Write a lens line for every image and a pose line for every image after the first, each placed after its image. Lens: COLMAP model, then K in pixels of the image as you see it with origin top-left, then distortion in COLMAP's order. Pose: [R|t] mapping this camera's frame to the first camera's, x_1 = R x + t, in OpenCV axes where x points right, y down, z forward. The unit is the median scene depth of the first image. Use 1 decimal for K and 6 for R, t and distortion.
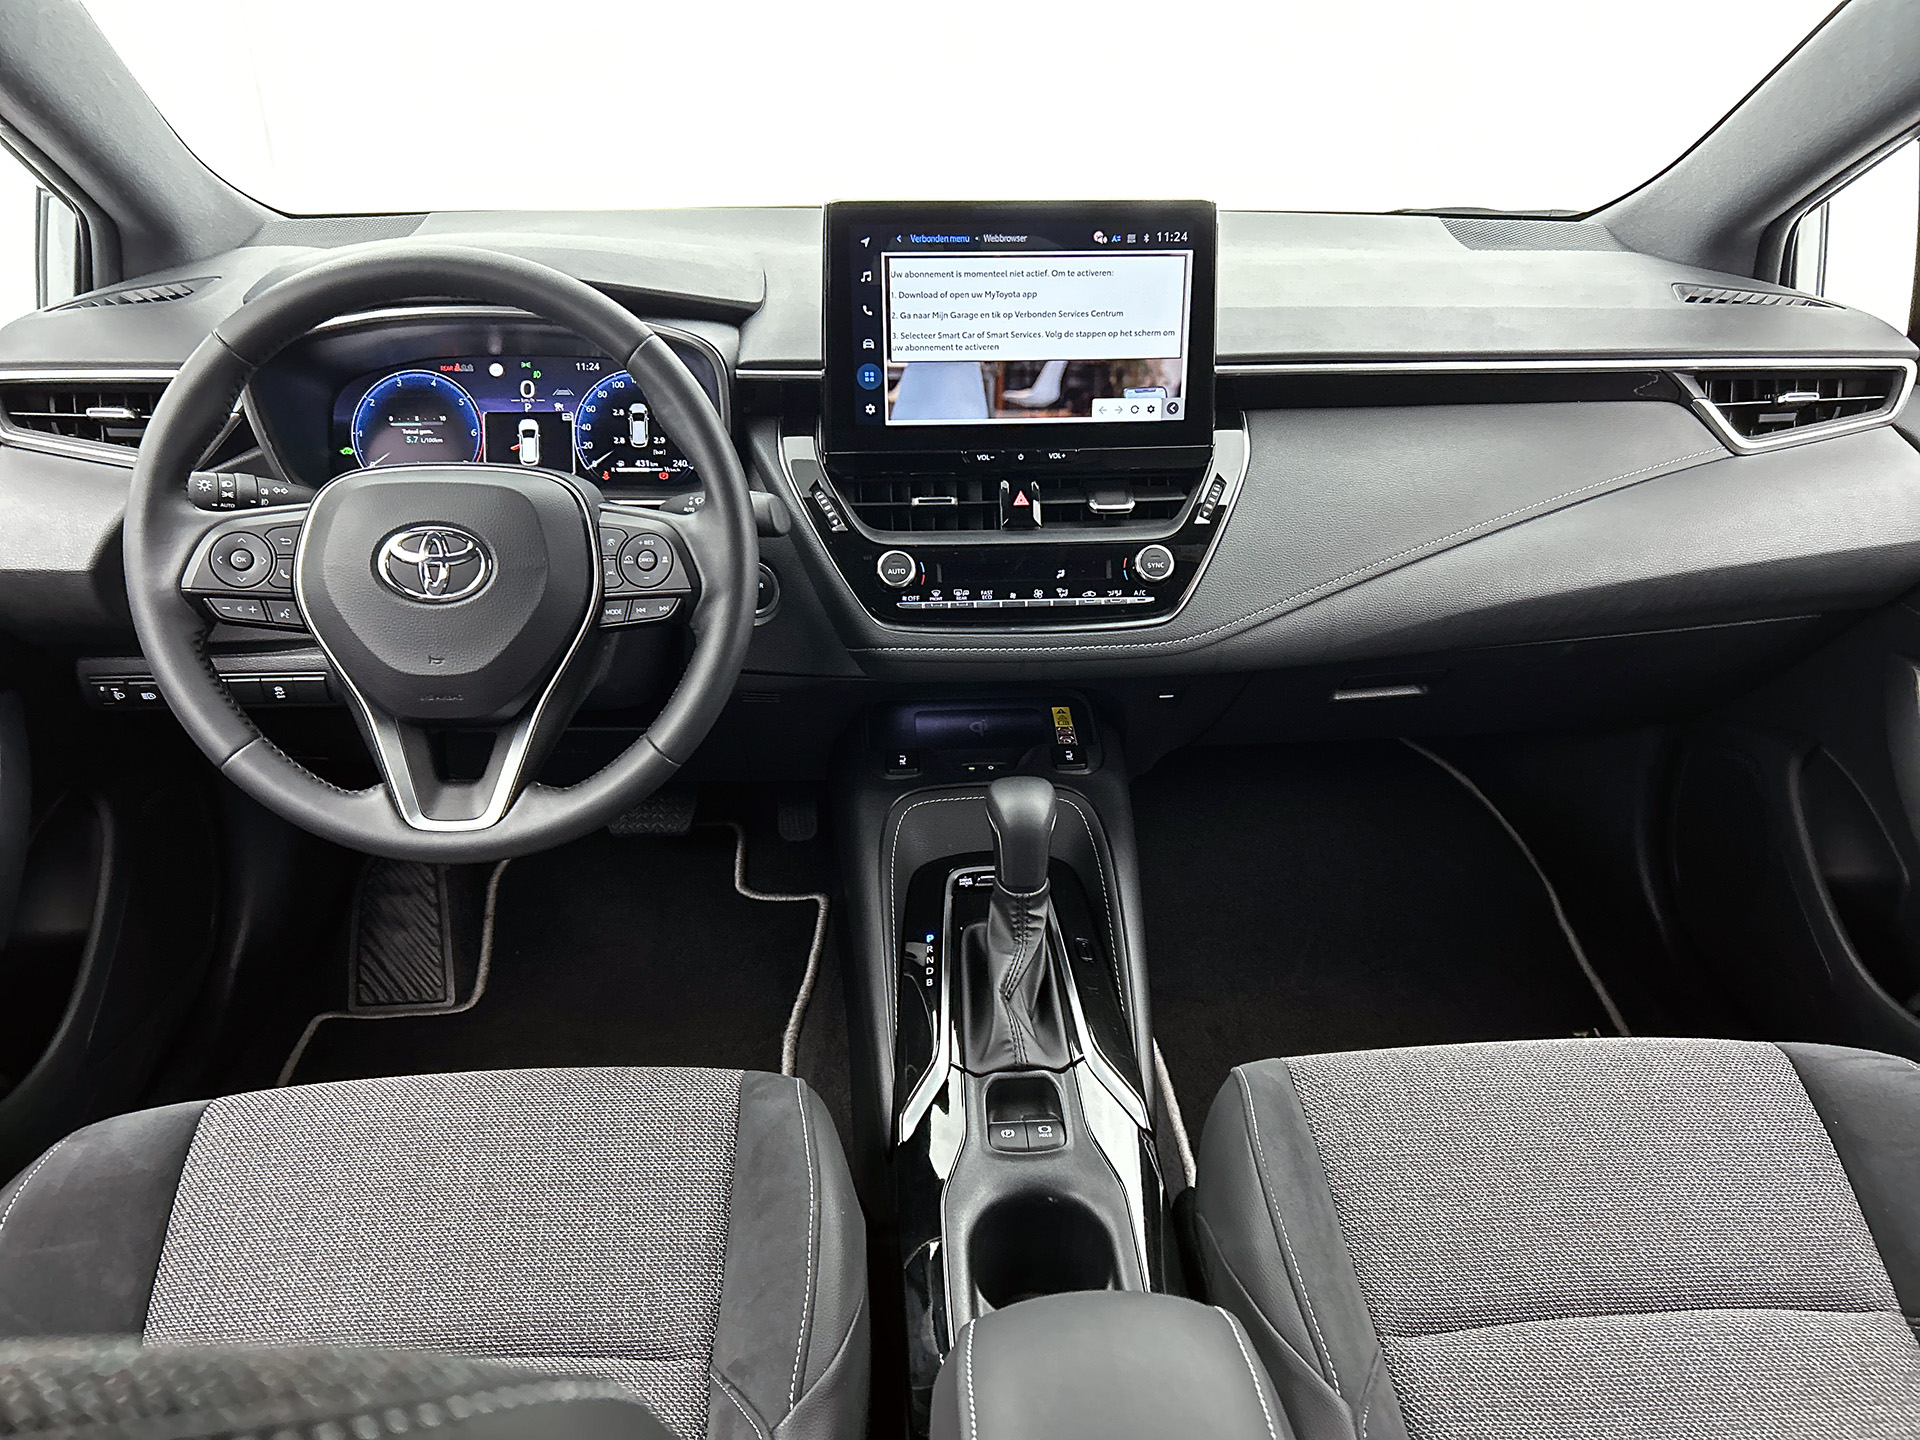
lens RADIAL K [[1445.5, 0, 969.6], [0, 1445.5, 718.7], [0, 0, 1]] dist [0.005179, -0.001930]
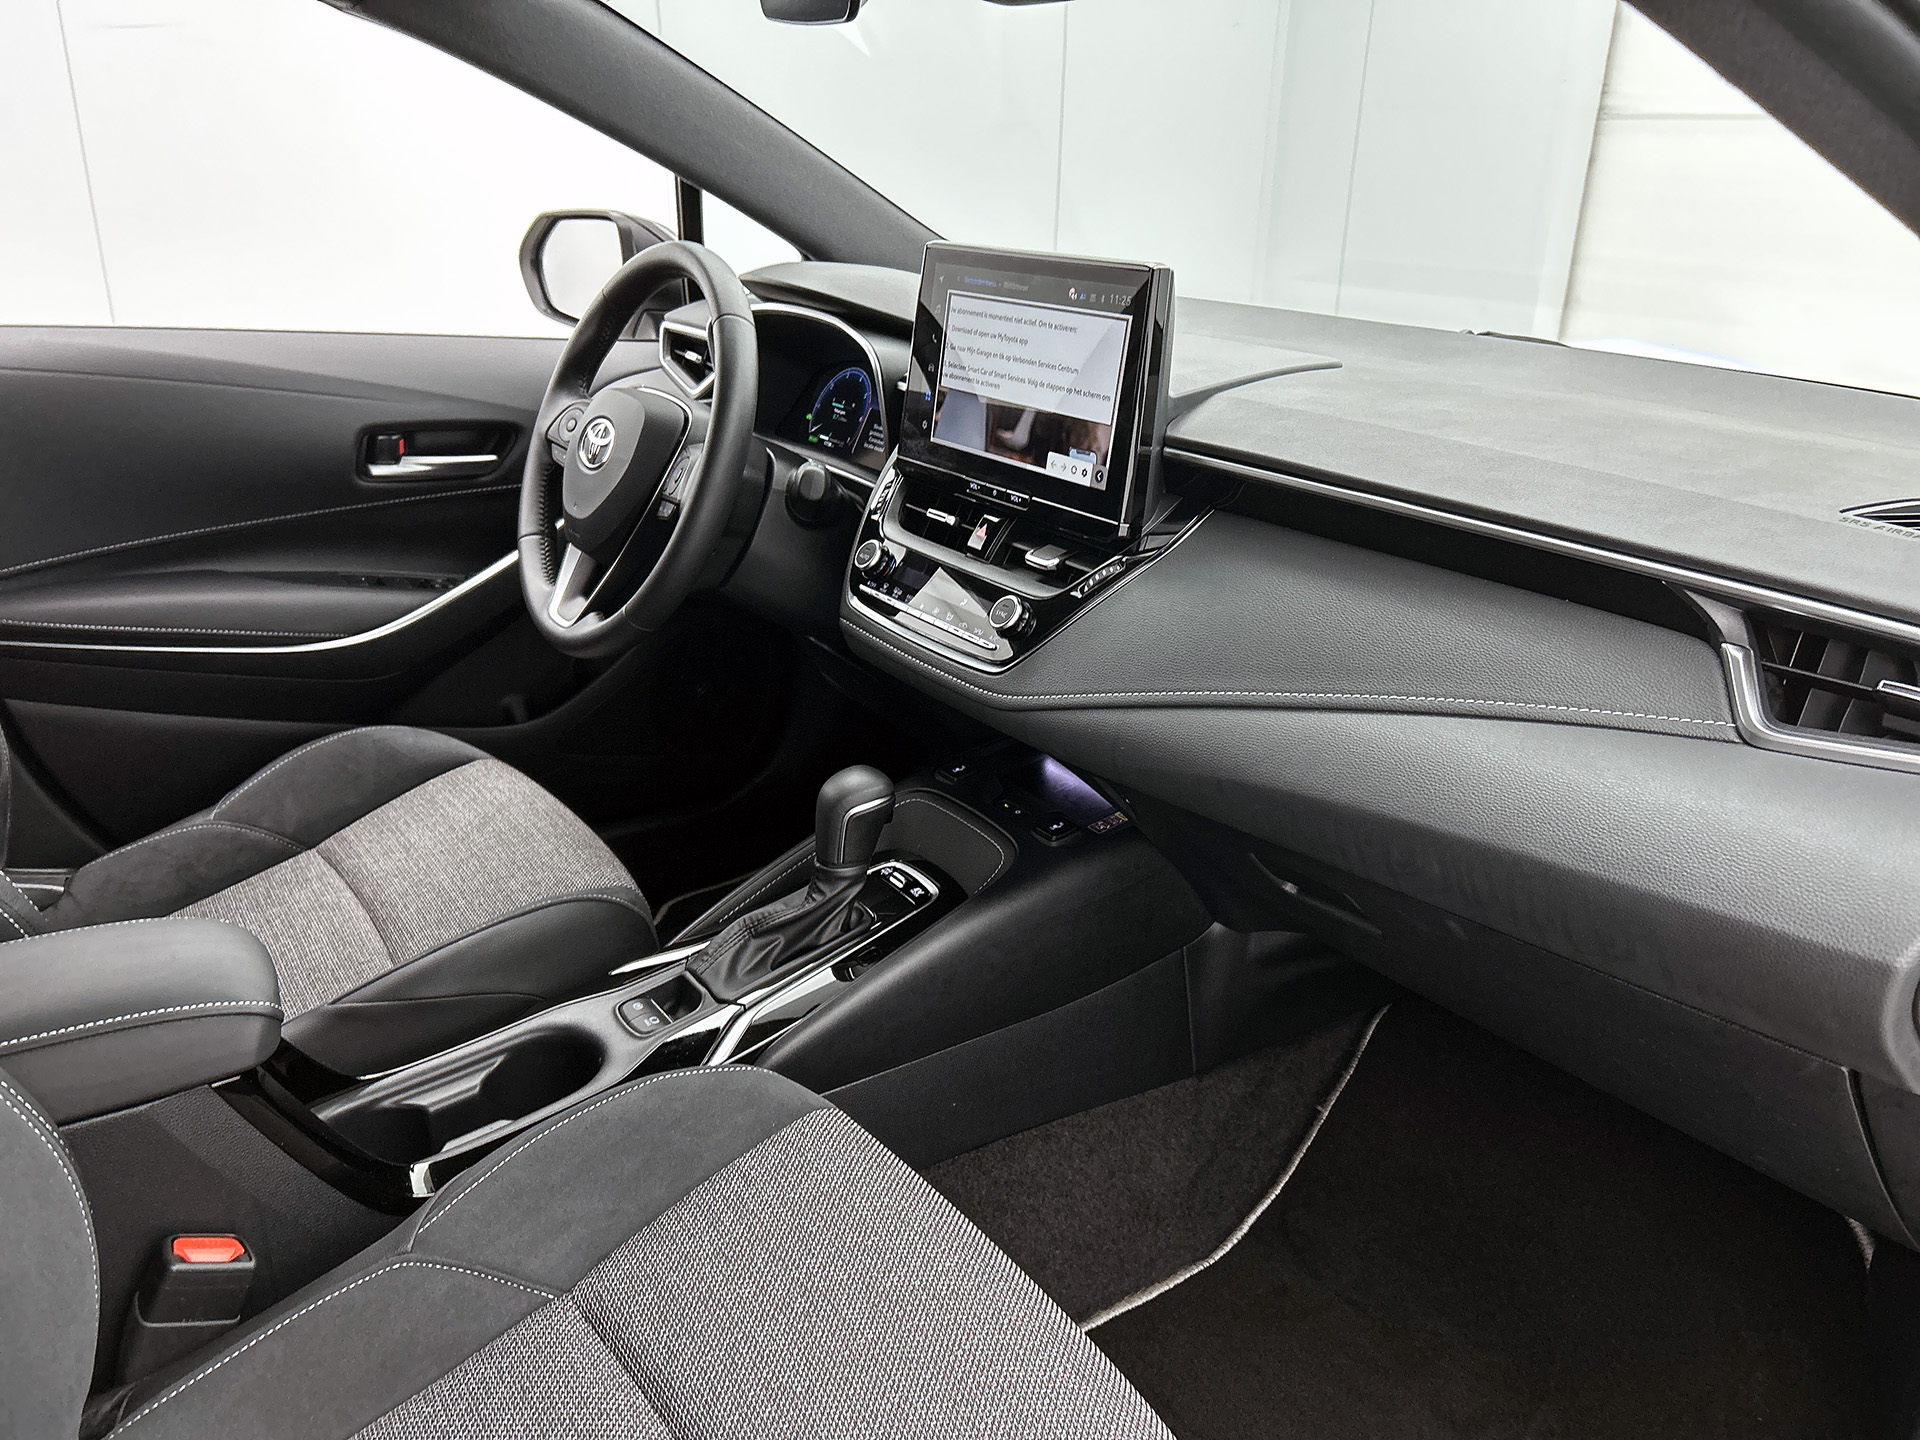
lens RADIAL K [[1445.5, 0, 953.8], [0, 1445.5, 729.8], [0, 0, 1]] dist [0.005179, -0.001930]
pose [[0.506328, 0.319589, -0.800934, 0.932097], [-0.416659, 0.903846, 0.097253, -0.118397], [0.755002, 0.284474, 0.590802, 0.417671]]
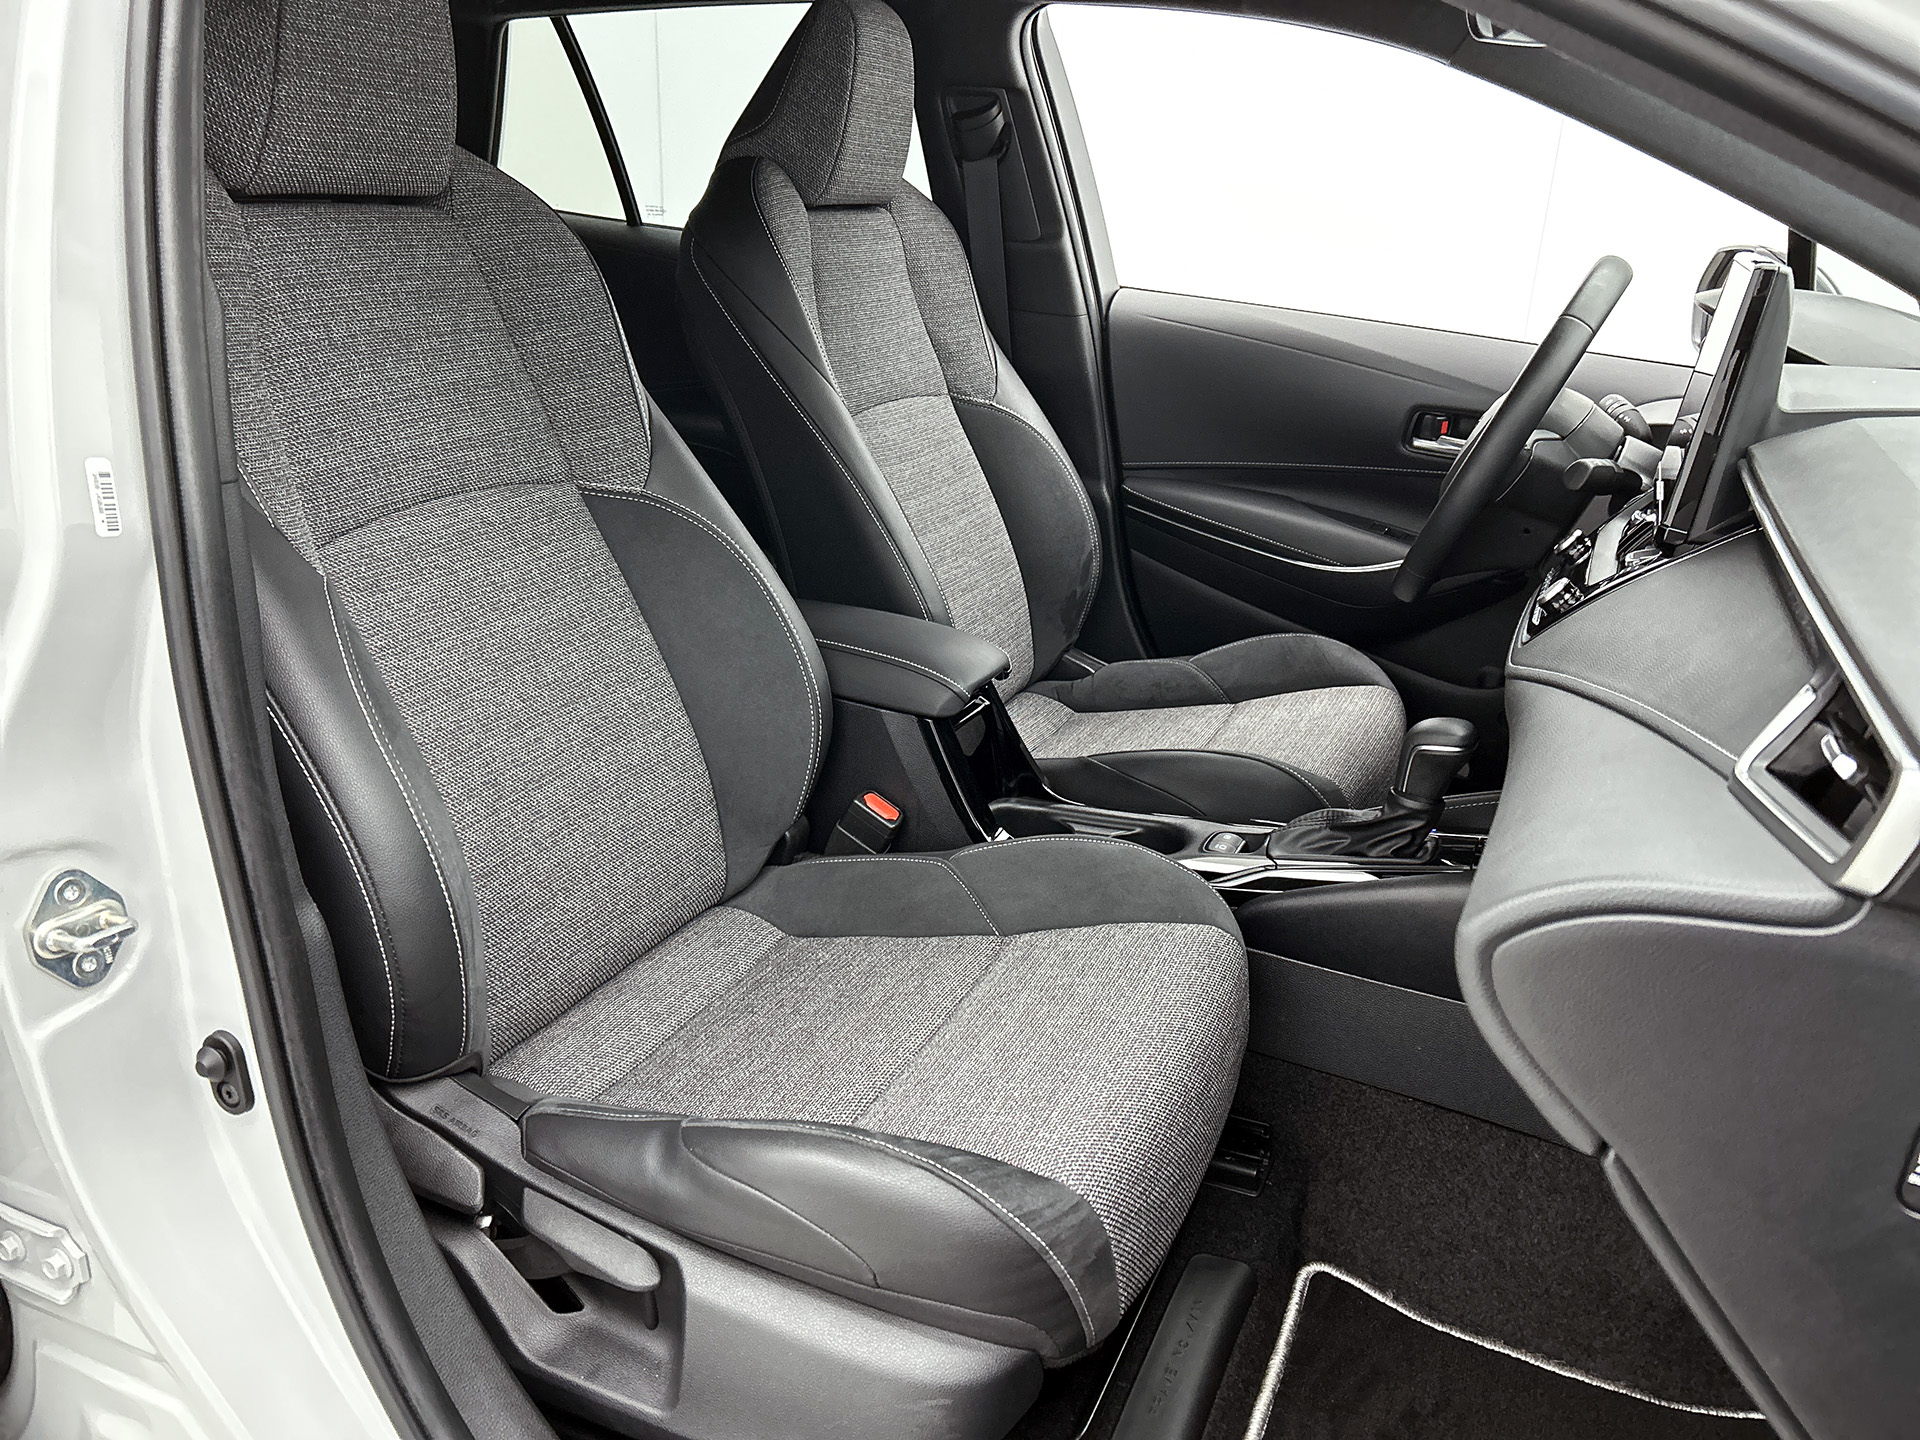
lens RADIAL K [[1445.5, 0, 941.1], [0, 1445.5, 731.4], [0, 0, 1]] dist [0.005179, -0.001930]
pose [[-0.507809, 0.283671, -0.813426, 1.212550], [-0.431441, 0.733536, 0.525152, -0.384386], [0.745647, 0.617622, -0.250109, 0.982772]]
